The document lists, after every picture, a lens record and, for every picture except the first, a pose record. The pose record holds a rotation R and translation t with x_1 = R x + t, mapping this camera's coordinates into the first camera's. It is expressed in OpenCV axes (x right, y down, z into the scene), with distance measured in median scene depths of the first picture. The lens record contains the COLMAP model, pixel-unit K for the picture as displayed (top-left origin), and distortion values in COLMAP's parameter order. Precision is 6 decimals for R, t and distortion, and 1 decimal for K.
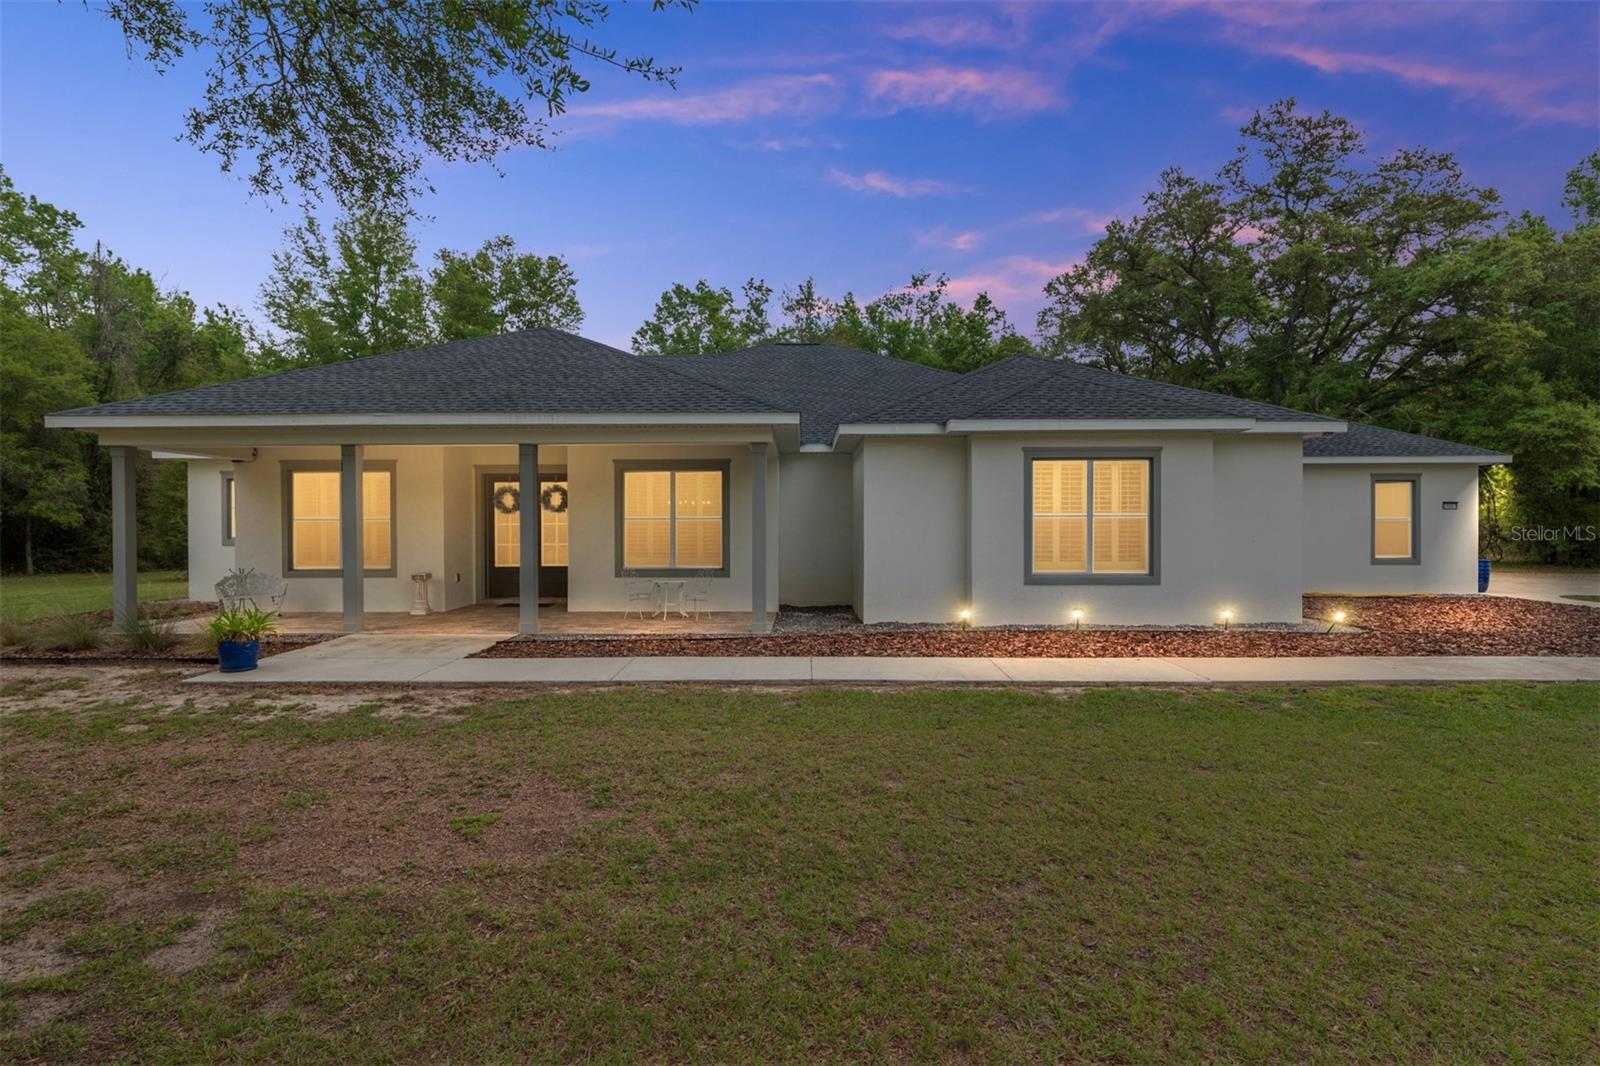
lens RADIAL K [[771.6, 0, 803.6], [0, 771.6, 540.3], [0, 0, 1]] dist [0.002542, 0.000375]
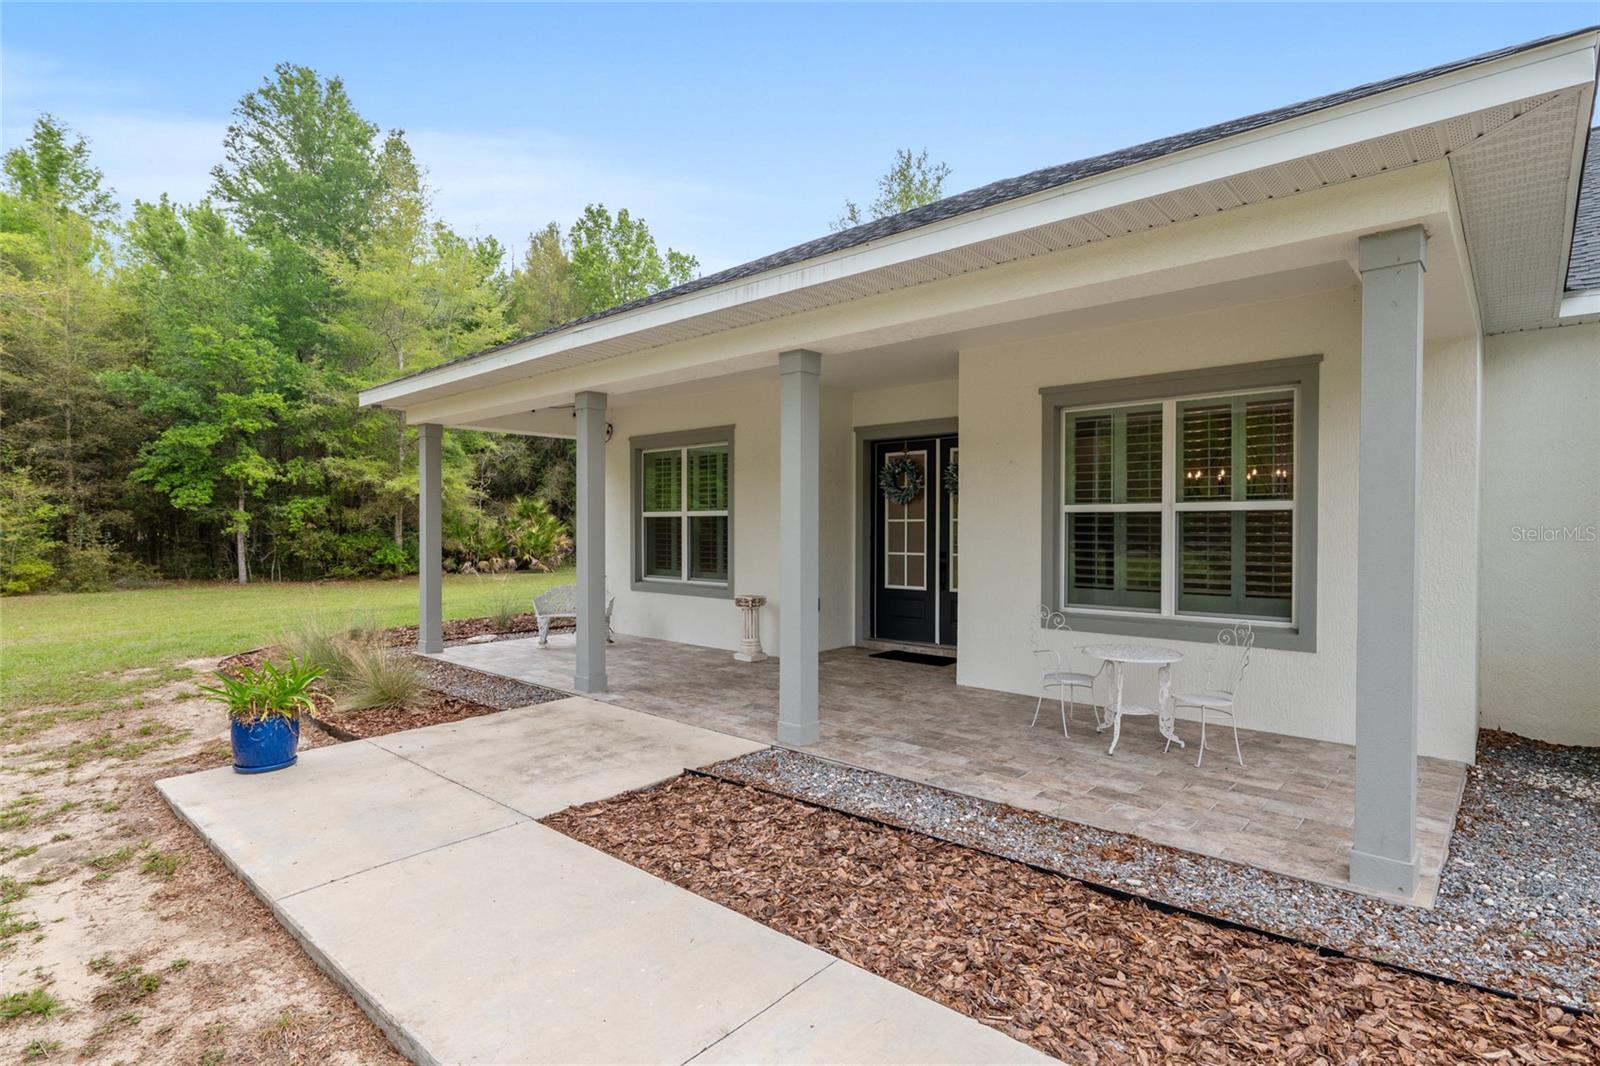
lens RADIAL K [[810.0, 0, 789.0], [0, 810.0, 535.6], [0, 0, 1]] dist [-0.004133, -0.000080]
pose [[0.736749, 0.010360, -0.676087, -0.005933], [-0.012851, 0.999917, 0.001318, -0.003513], [0.676044, 0.007718, 0.736820, 0.199912]]
